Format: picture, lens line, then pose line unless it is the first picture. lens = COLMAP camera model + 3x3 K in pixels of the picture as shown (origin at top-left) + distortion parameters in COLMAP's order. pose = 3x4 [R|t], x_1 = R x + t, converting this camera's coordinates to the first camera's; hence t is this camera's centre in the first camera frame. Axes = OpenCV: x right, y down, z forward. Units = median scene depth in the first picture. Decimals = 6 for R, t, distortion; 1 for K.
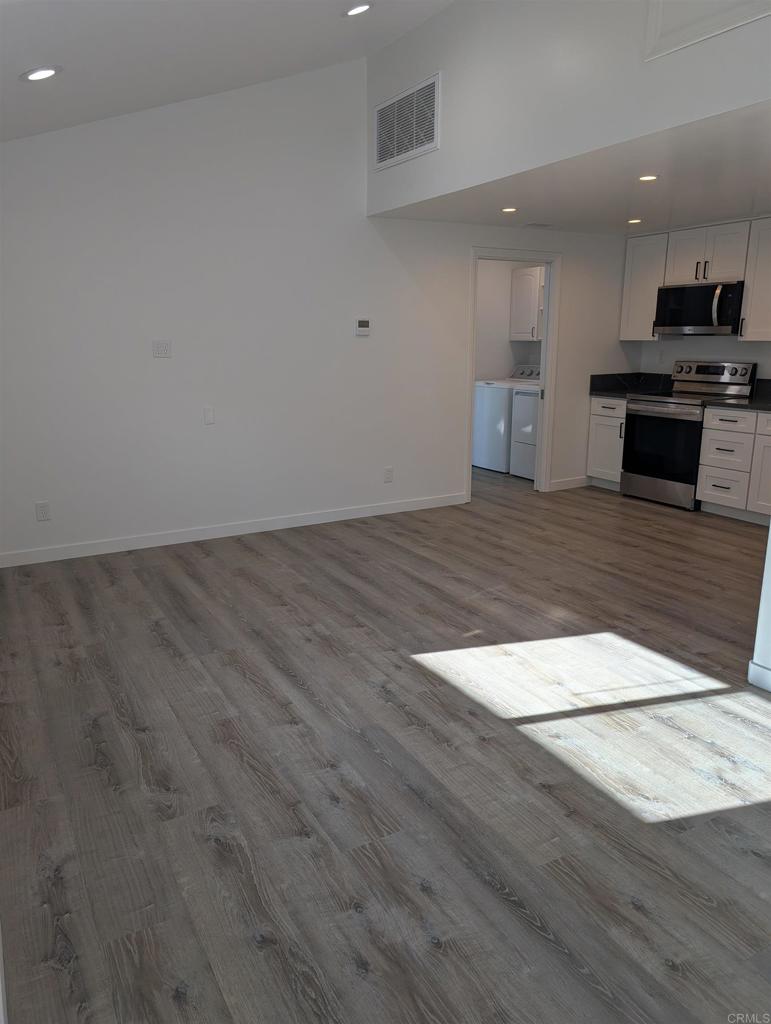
lens RADIAL K [[732.0, 0, 385.3], [0, 732.0, 517.5], [0, 0, 1]] dist [0.021283, -0.020406]
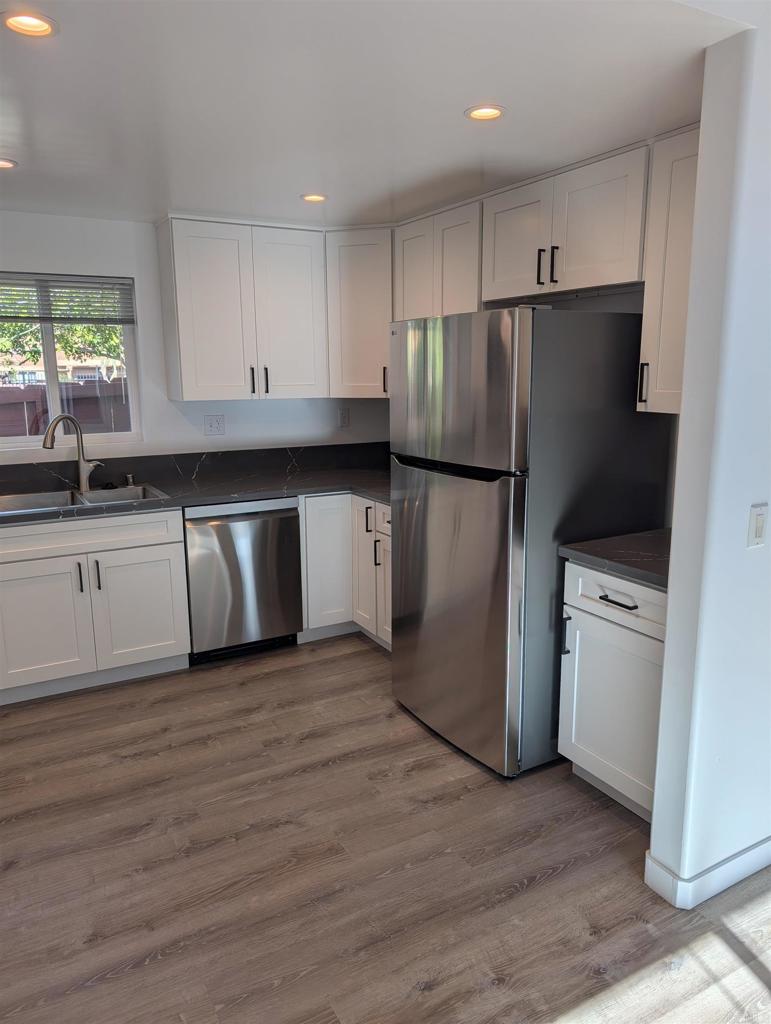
lens RADIAL K [[732.0, 0, 384.8], [0, 732.0, 510.1], [0, 0, 1]] dist [0.021283, -0.020406]
pose [[0.006472, -0.180874, 0.983485, -0.116482], [0.250647, 0.952403, 0.173508, -0.340402], [-0.968057, 0.245385, 0.051499, 1.244795]]
